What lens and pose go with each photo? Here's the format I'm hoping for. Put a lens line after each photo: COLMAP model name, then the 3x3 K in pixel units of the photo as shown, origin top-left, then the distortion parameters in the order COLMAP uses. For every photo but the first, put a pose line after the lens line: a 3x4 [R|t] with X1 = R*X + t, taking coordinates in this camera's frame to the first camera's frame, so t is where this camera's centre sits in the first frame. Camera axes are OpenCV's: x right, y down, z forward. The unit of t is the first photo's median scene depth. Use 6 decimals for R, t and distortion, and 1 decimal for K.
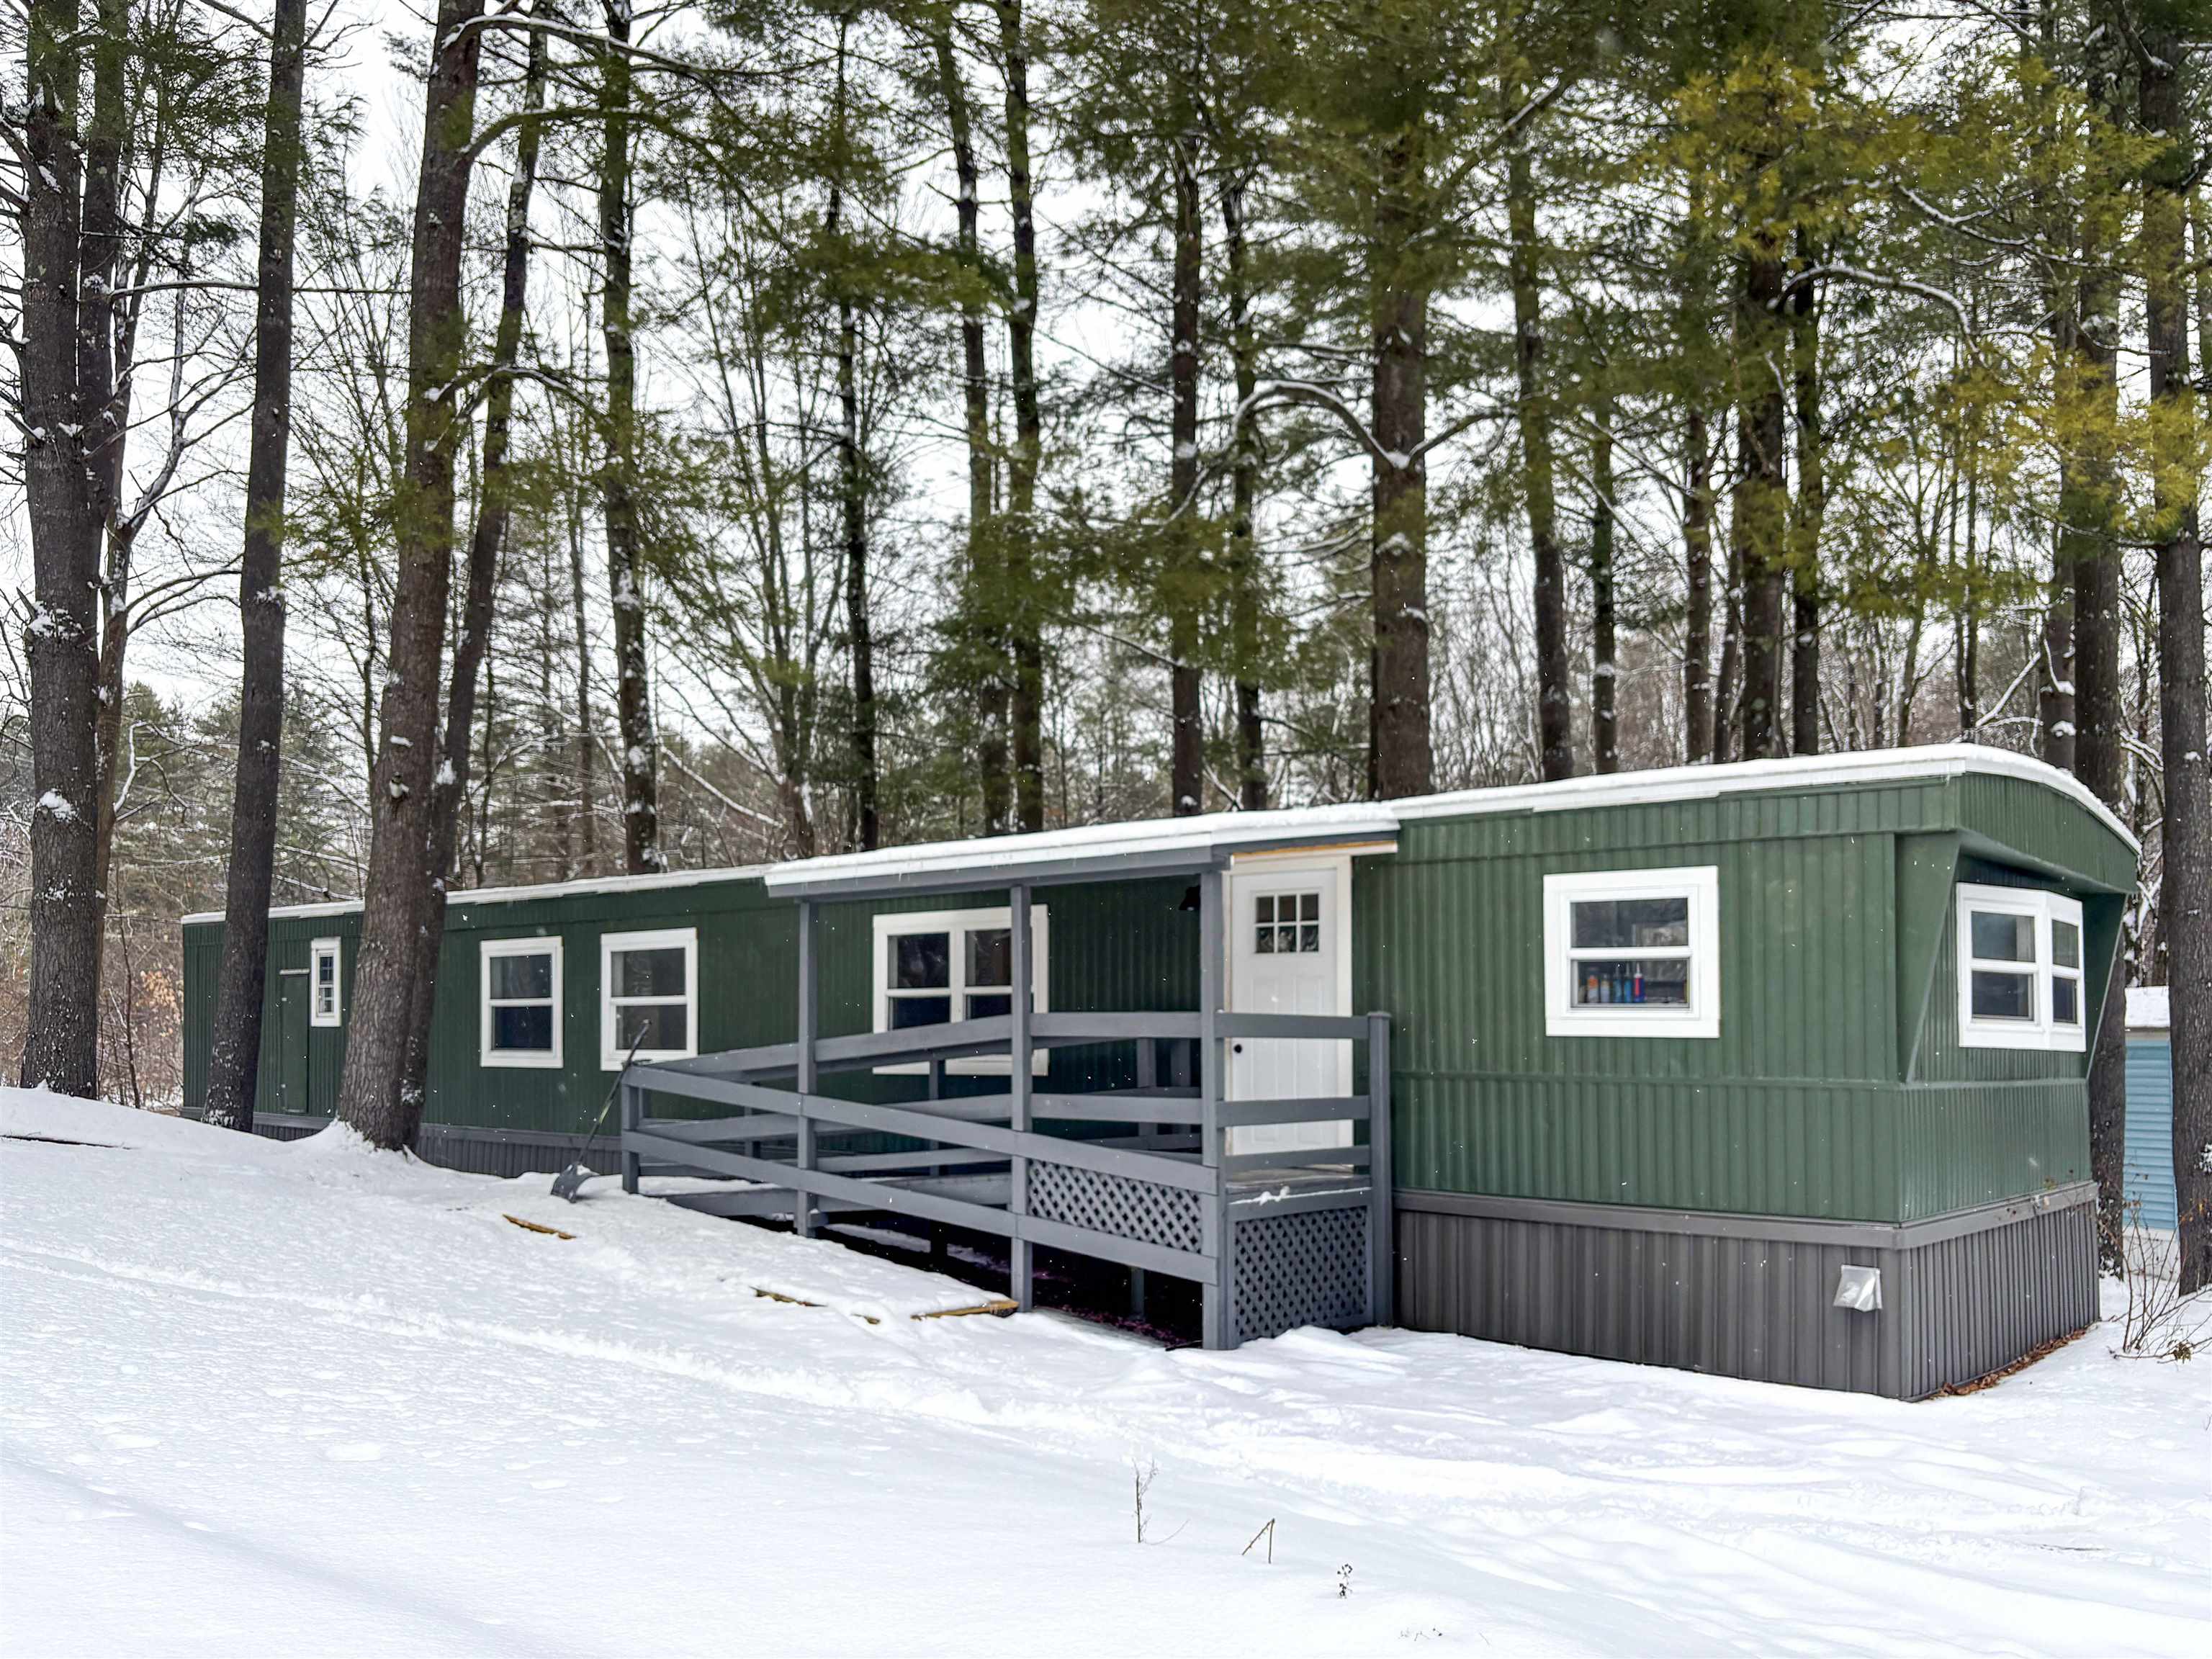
lens RADIAL K [[1515.0, 0, 1106.0], [0, 1515.0, 829.5], [0, 0, 1]] dist [0.027781, -0.000274]
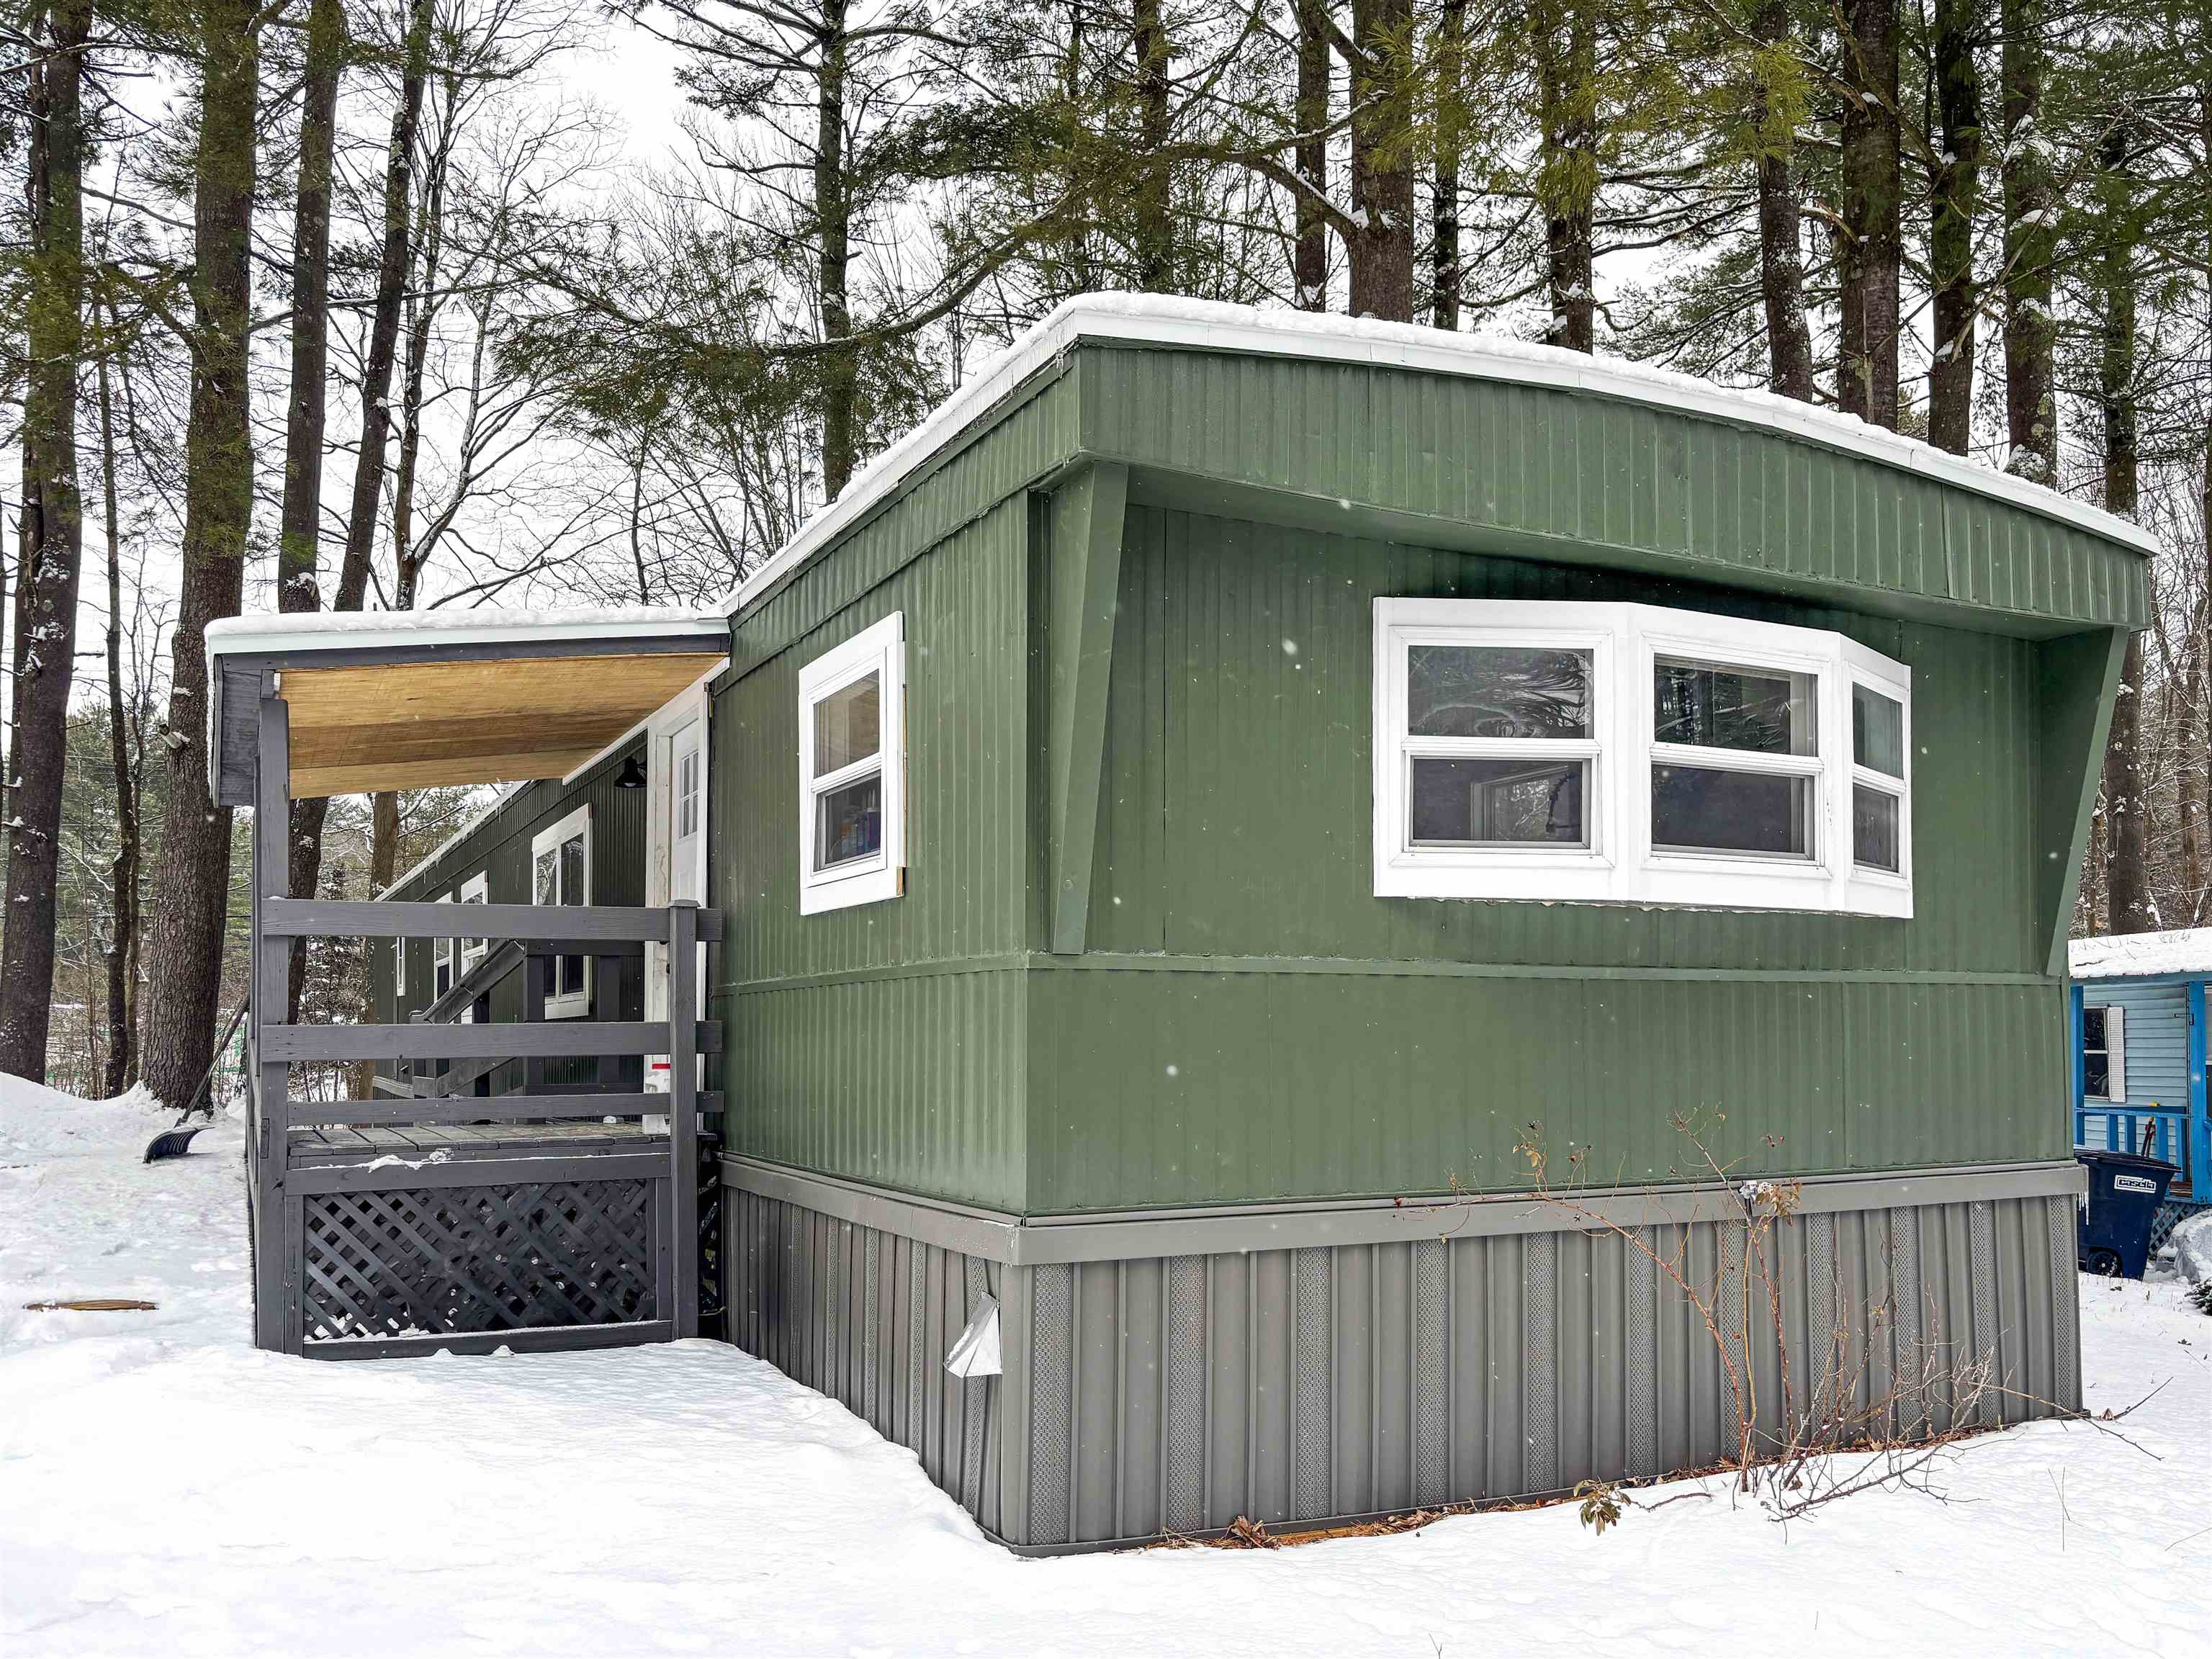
lens RADIAL K [[1515.0, 0, 1106.0], [0, 1515.0, 829.5], [0, 0, 1]] dist [0.027781, -0.000274]
pose [[0.930753, -0.062181, -0.360322, 0.576409], [0.064767, 0.997888, -0.004908, 0.099078], [0.359867, -0.018769, 0.932815, 0.402260]]
